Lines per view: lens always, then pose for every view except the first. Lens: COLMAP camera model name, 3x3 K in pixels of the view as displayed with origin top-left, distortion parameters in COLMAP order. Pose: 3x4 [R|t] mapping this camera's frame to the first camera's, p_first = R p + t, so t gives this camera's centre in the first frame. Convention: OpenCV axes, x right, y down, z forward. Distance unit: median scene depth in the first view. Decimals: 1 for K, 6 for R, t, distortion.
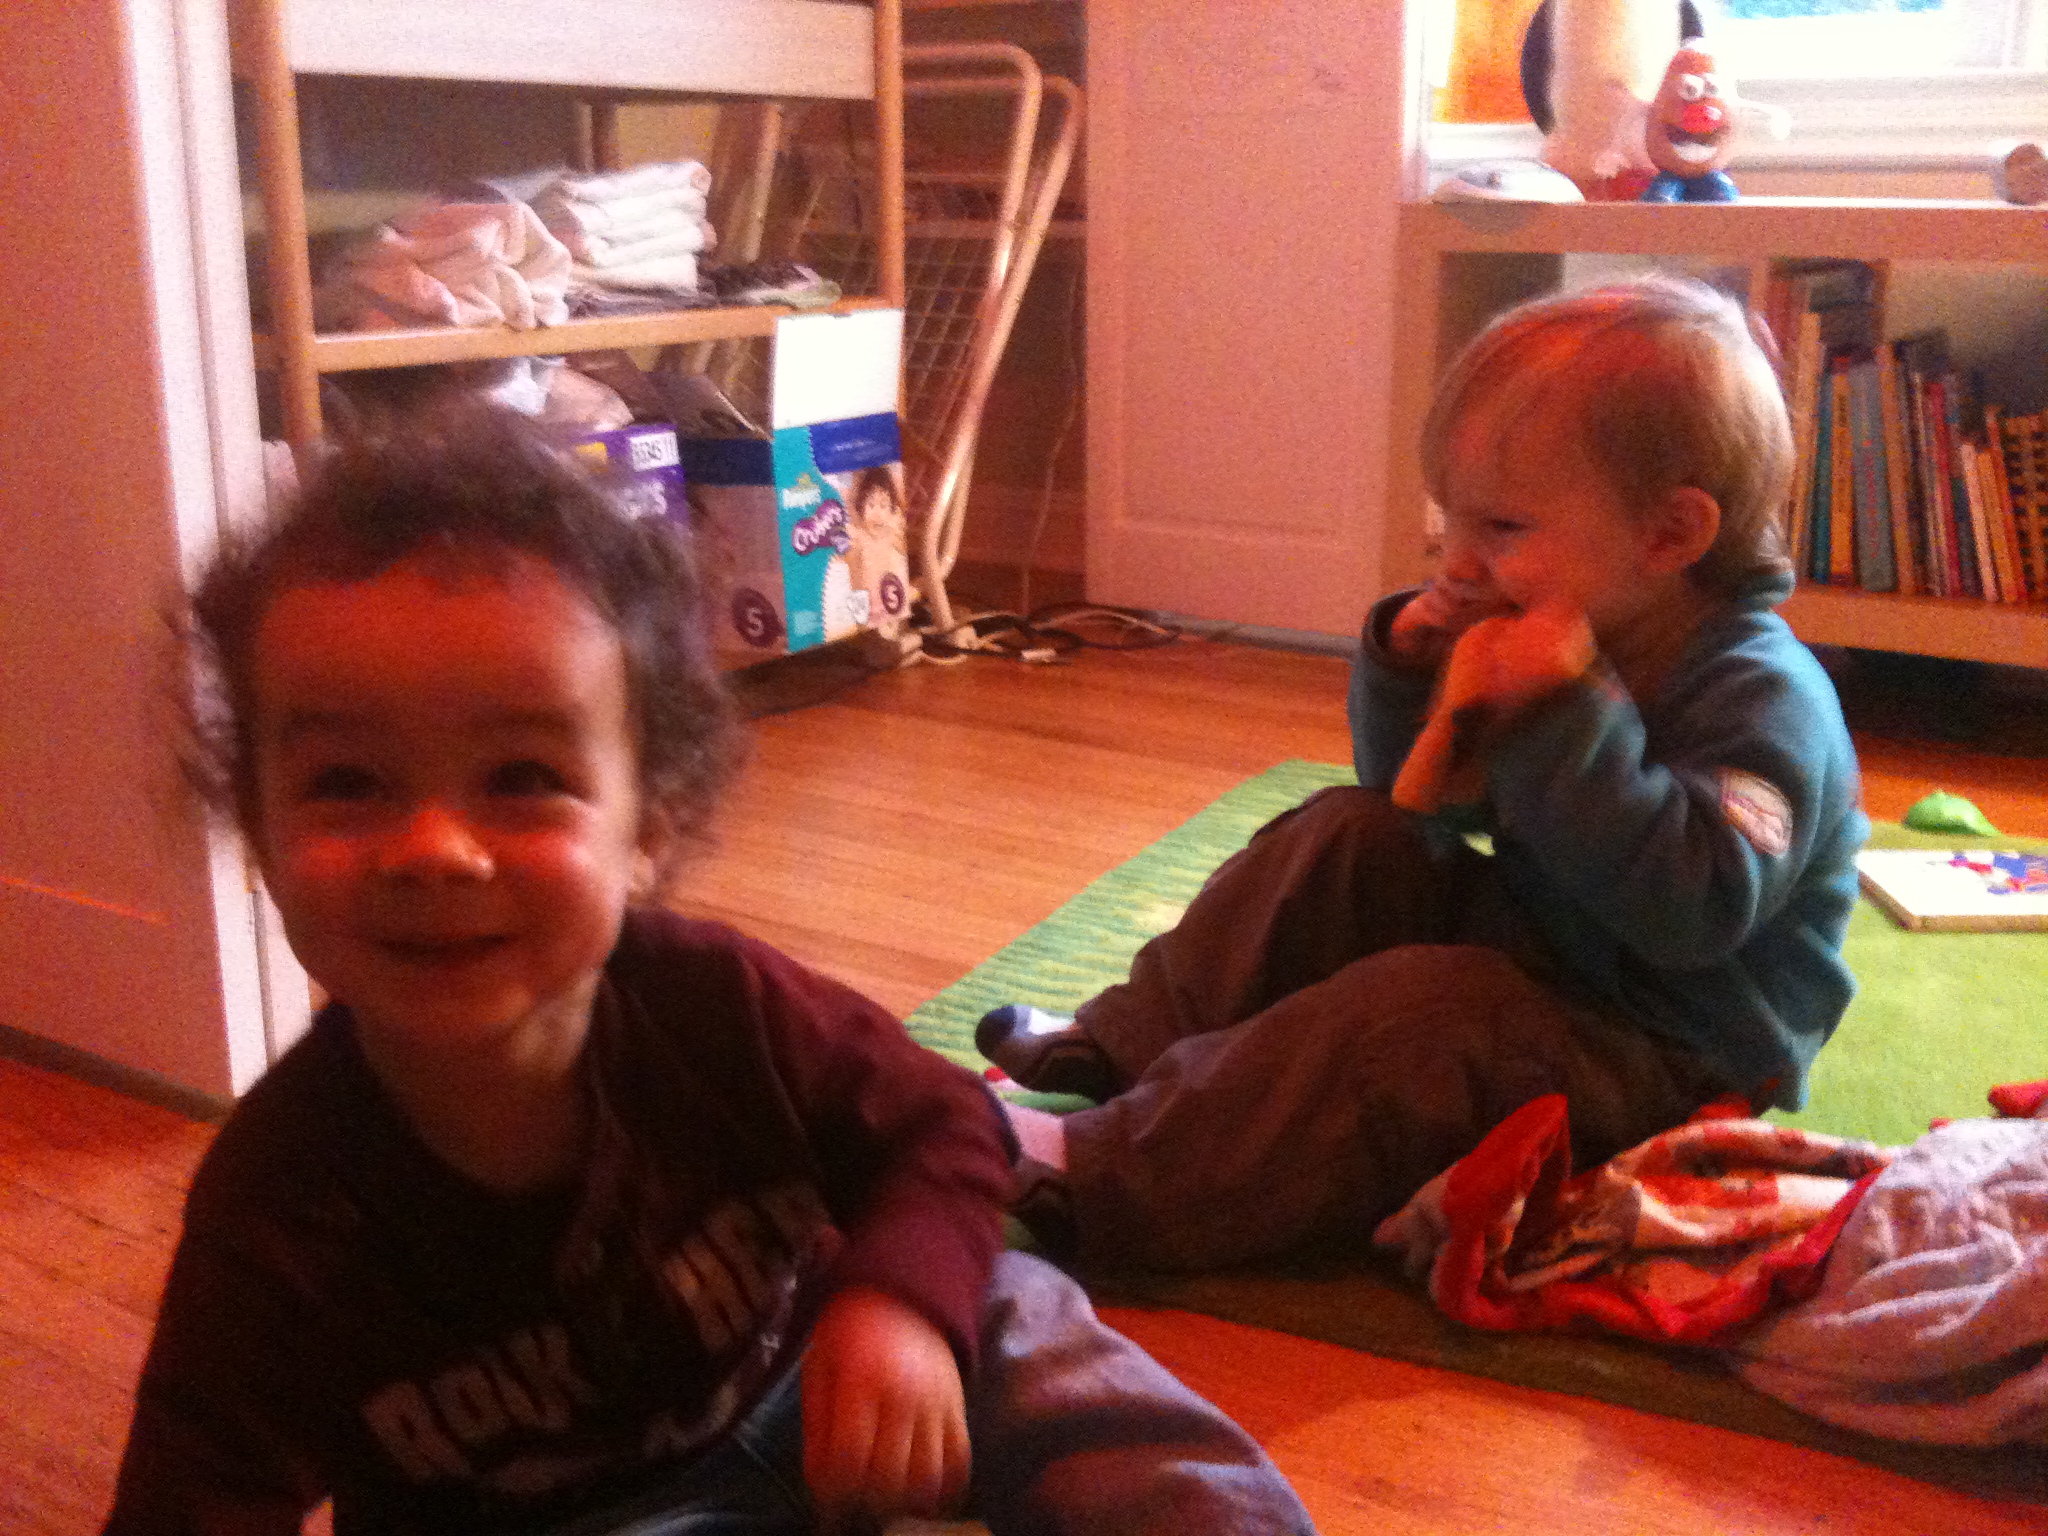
lens RADIAL K [[2171.6, 0, 995.5], [0, 2171.6, 796.2], [0, 0, 1]] dist [0.011191, 0.000000]
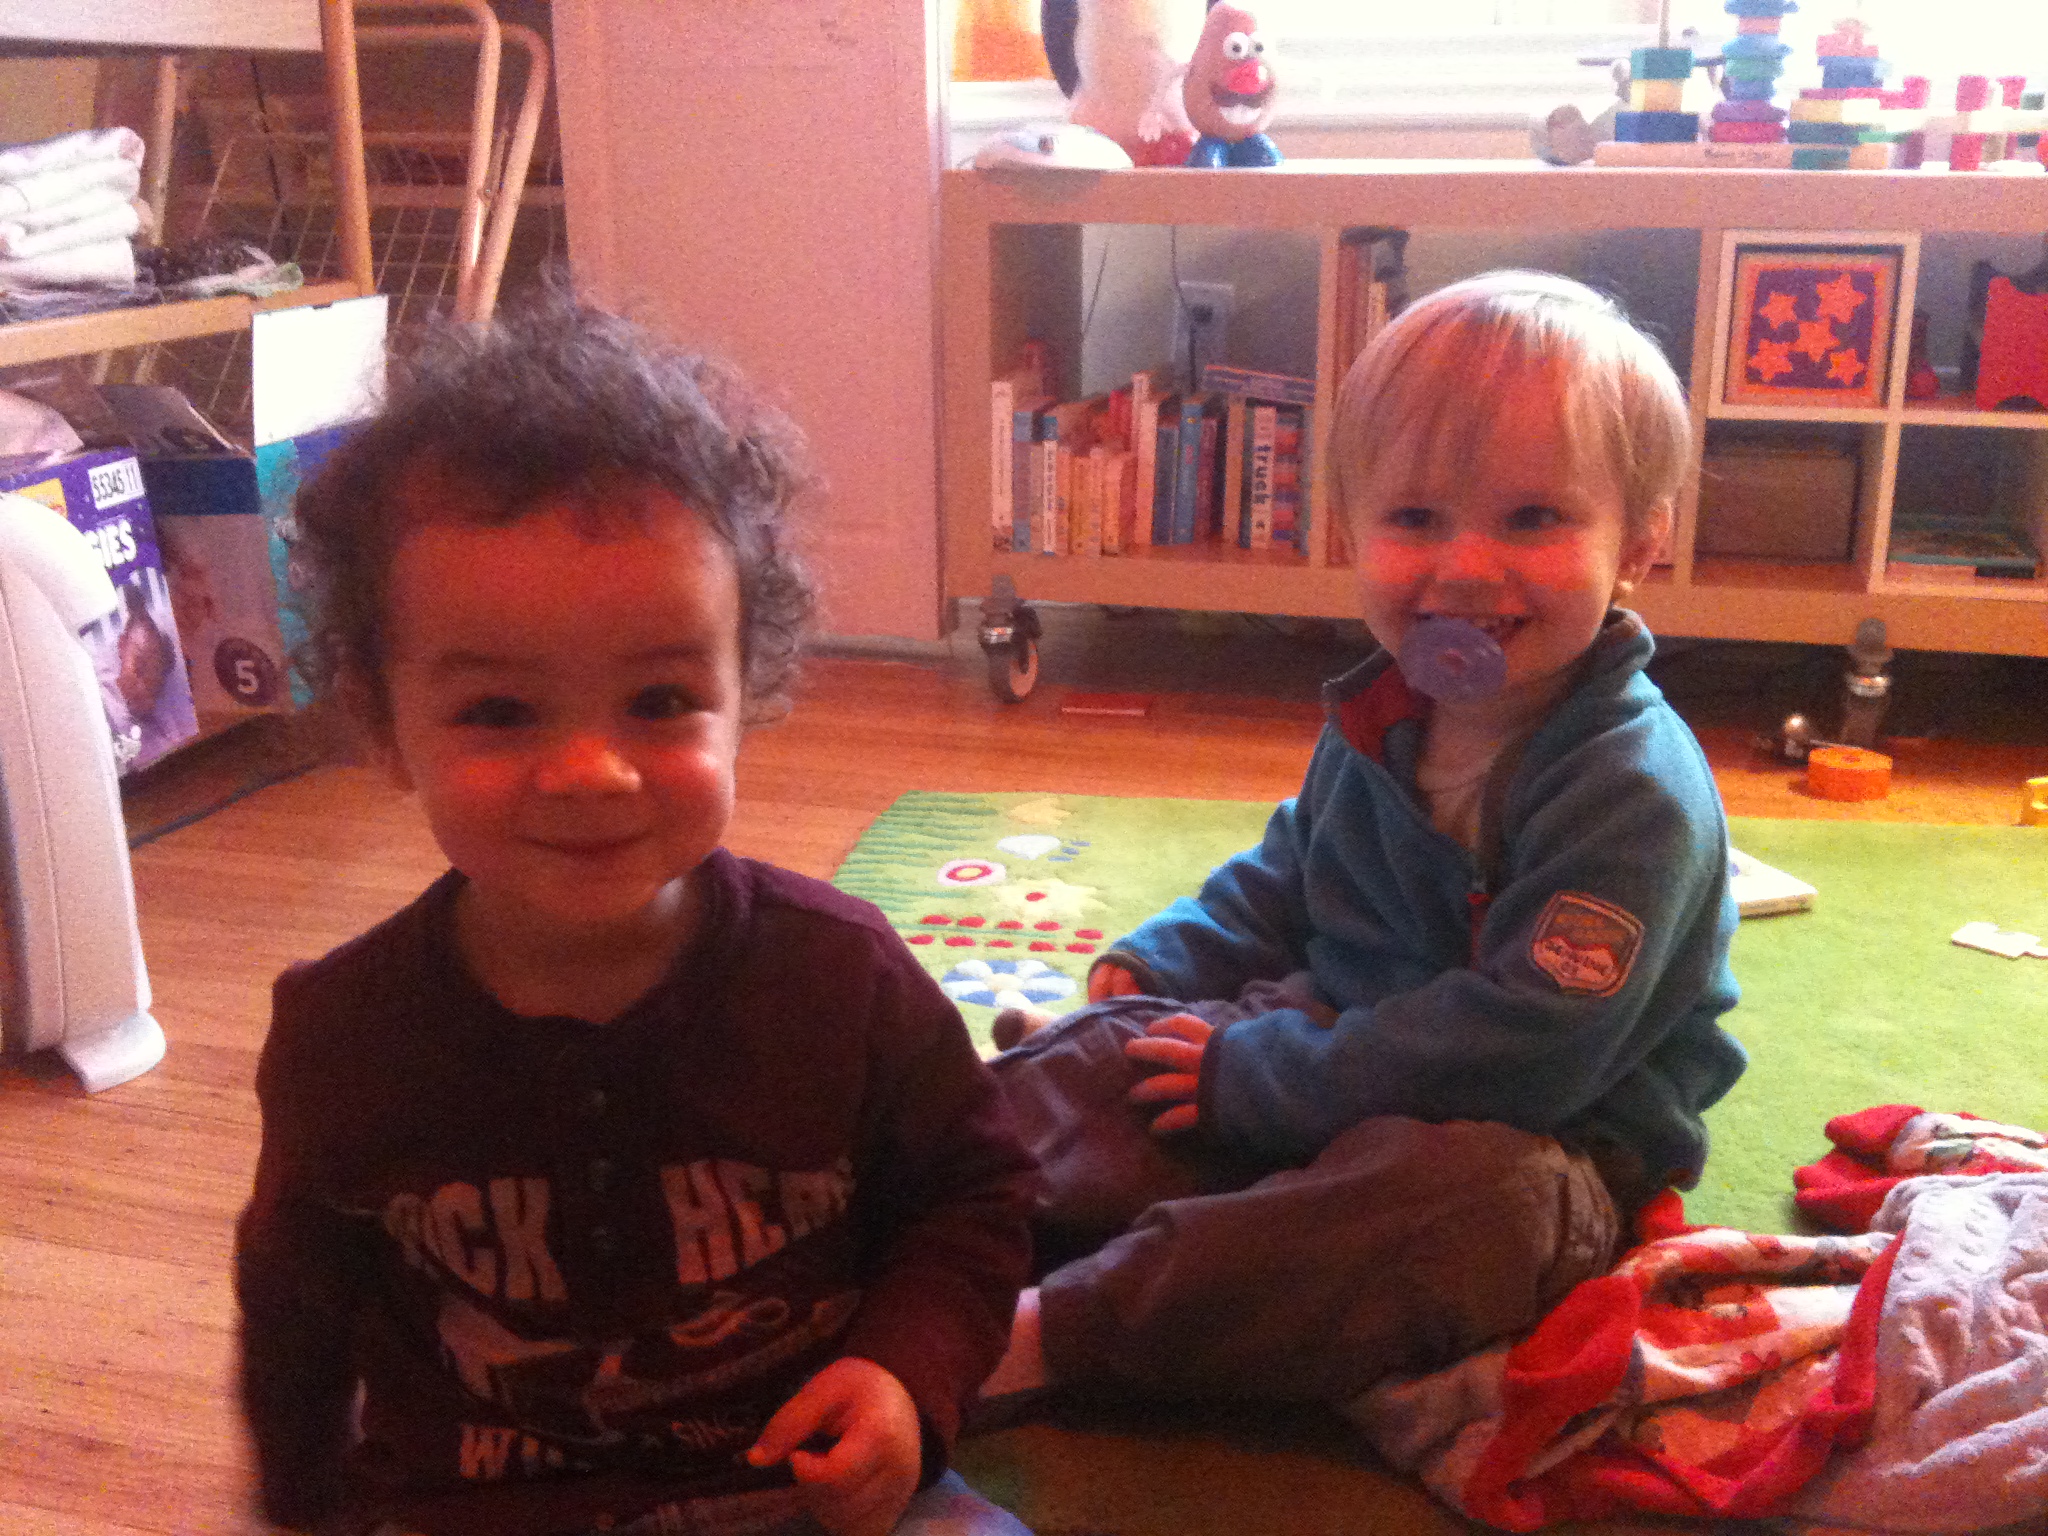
lens RADIAL K [[2171.6, 0, 975.0], [0, 2171.6, 780.1], [0, 0, 1]] dist [0.011191, 0.000000]
pose [[0.954241, -0.088763, 0.285561, -0.088091], [0.084201, 0.996049, 0.028239, -0.041238], [-0.286940, -0.002902, 0.957944, 0.117116]]
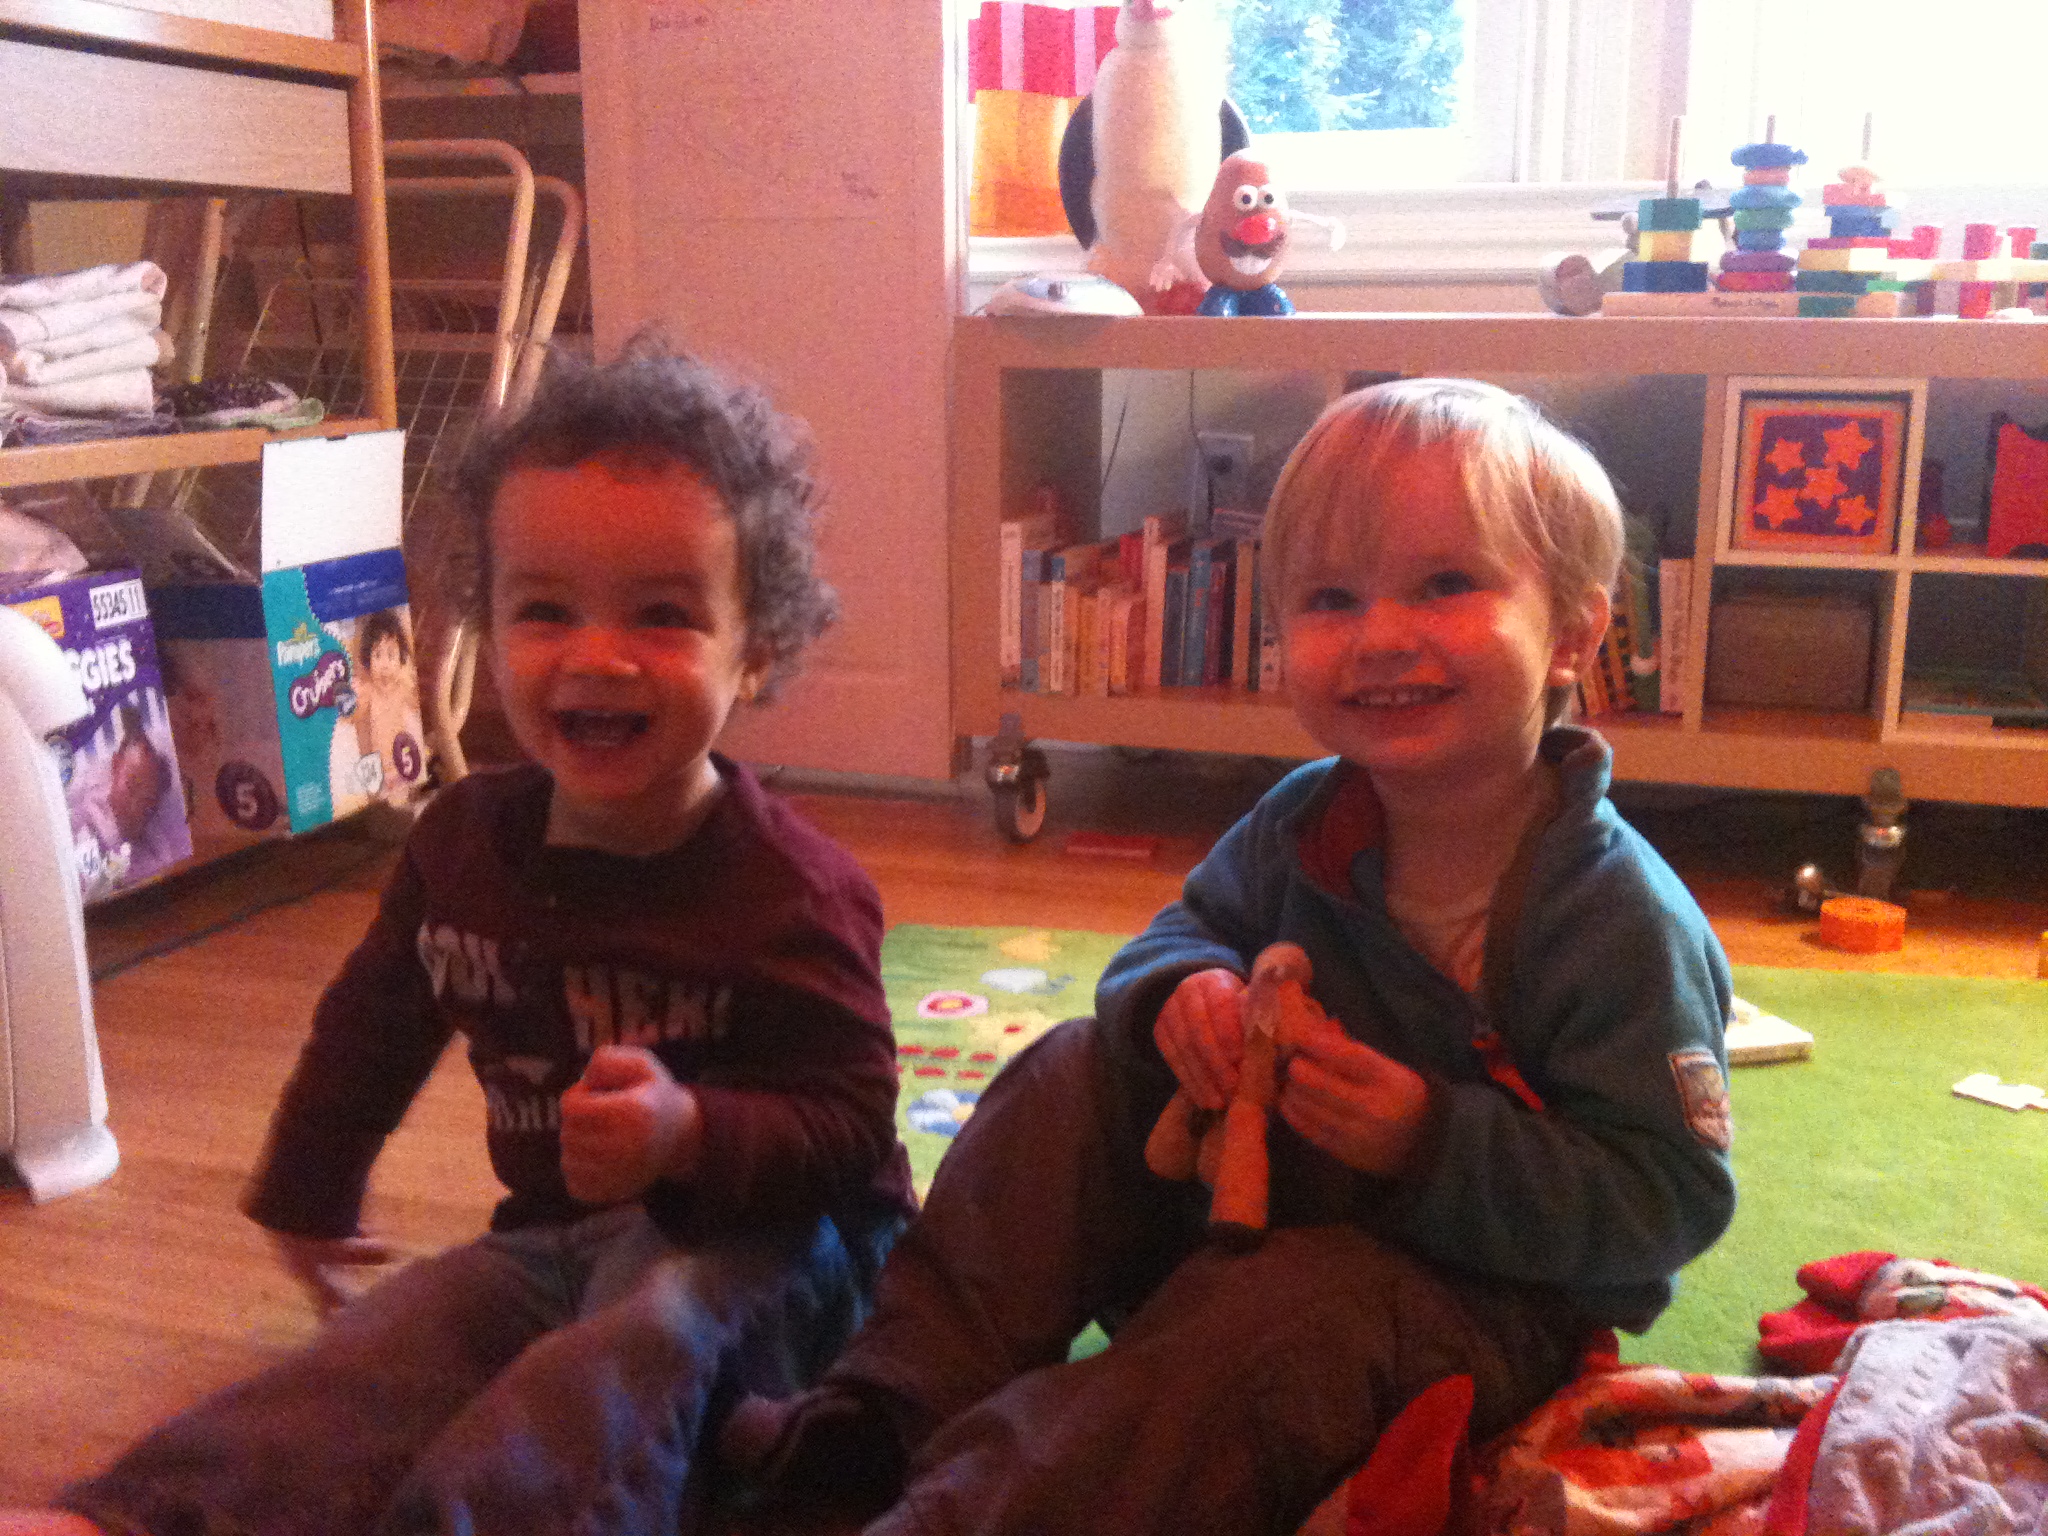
lens RADIAL K [[2171.6, 0, 980.3], [0, 2171.6, 784.7], [0, 0, 1]] dist [0.011191, 0.000000]
pose [[0.964662, -0.051801, 0.258349, -0.055379], [0.066921, 0.996501, -0.050072, -0.025410], [-0.254851, 0.065591, 0.964753, 0.115545]]
